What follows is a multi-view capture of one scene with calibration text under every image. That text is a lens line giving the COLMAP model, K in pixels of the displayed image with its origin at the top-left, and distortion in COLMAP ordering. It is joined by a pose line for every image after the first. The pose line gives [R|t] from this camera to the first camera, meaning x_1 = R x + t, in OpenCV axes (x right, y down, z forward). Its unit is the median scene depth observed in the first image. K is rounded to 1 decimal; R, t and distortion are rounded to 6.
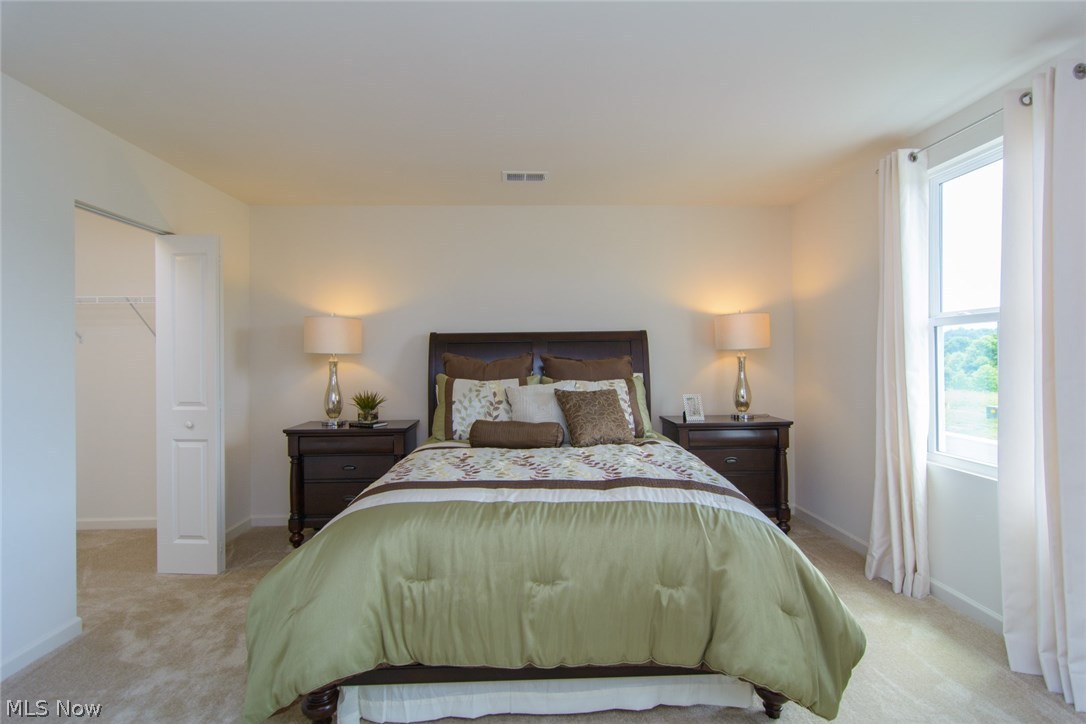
lens RADIAL K [[525.6, 0, 539.7], [0, 525.6, 357.0], [0, 0, 1]] dist [-0.000249, -0.000037]
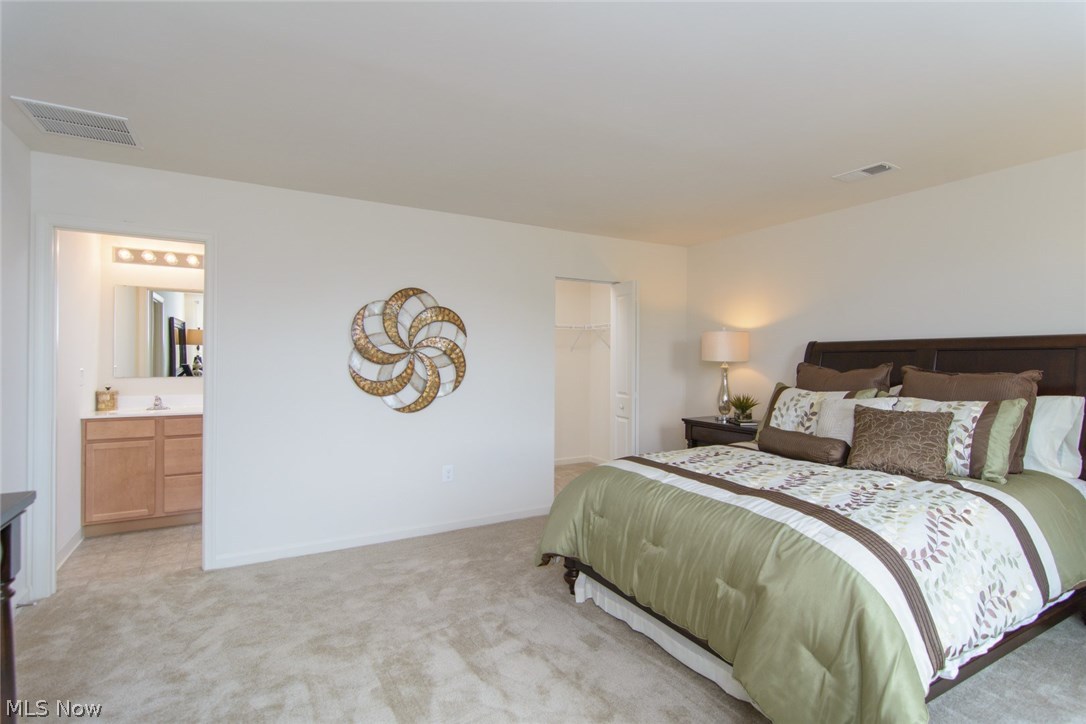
lens RADIAL K [[525.6, 0, 539.7], [0, 525.6, 357.0], [0, 0, 1]] dist [-0.000249, -0.000037]
pose [[0.461139, 0.009381, -0.887278, 0.572154], [-0.007750, 0.999949, 0.006545, -0.024060], [0.887294, 0.003859, 0.461188, 0.078457]]
